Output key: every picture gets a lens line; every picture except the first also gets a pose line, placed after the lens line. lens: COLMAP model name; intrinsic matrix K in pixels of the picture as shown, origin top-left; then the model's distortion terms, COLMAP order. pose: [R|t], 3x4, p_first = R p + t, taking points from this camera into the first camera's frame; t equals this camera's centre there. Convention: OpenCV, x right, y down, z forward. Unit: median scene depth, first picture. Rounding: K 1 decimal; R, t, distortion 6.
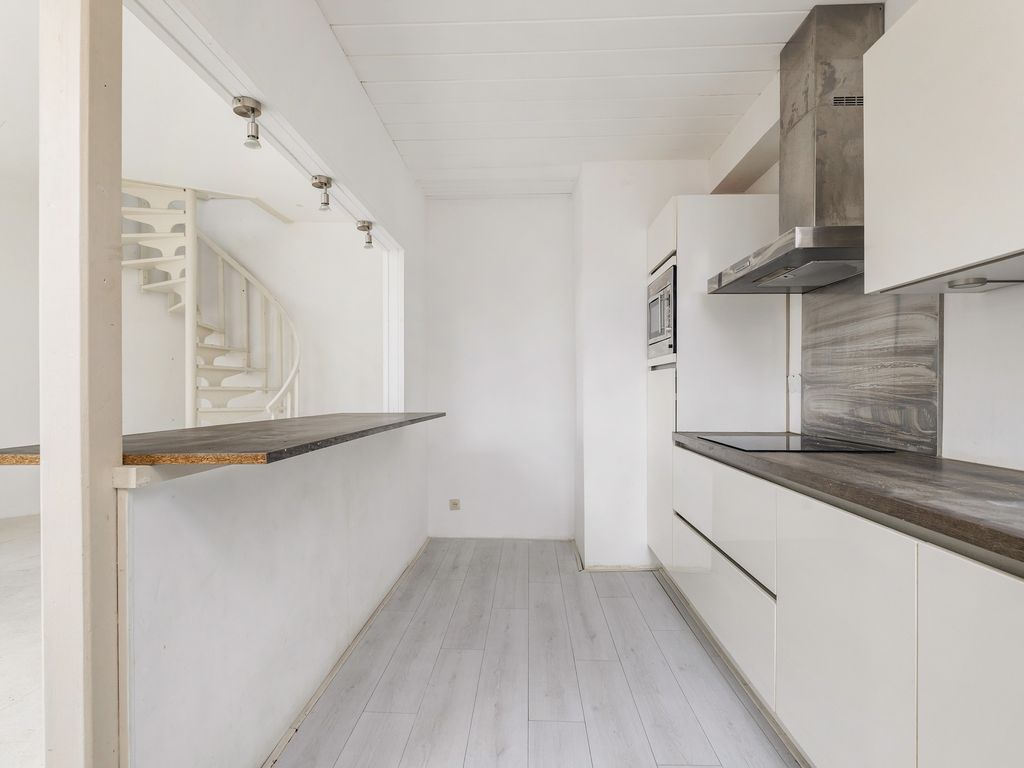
lens RADIAL K [[487.7, 0, 511.4], [0, 487.7, 390.2], [0, 0, 1]] dist [0.000070, 0.000005]
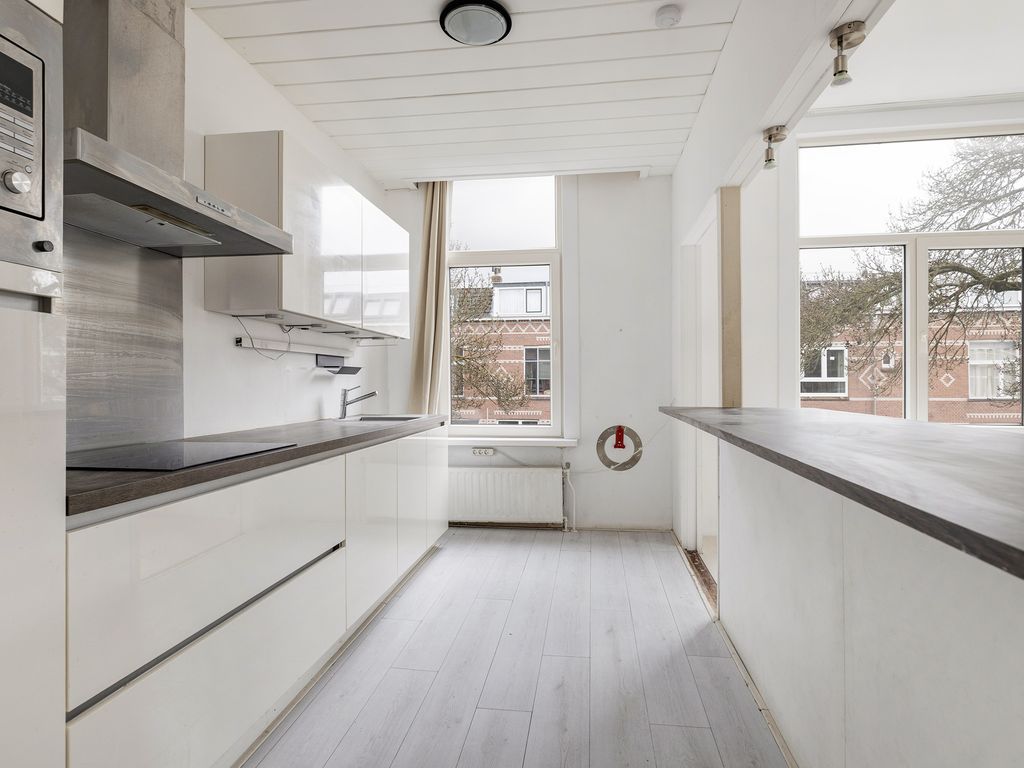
lens RADIAL K [[566.3, 0, 511.6], [0, 566.3, 382.1], [0, 0, 1]] dist [0.001029, -0.004310]
pose [[-0.994777, 0.006061, 0.101891, -0.041819], [0.005831, 0.999980, -0.002557, 0.008336], [-0.101904, -0.001949, -0.994792, 1.976729]]
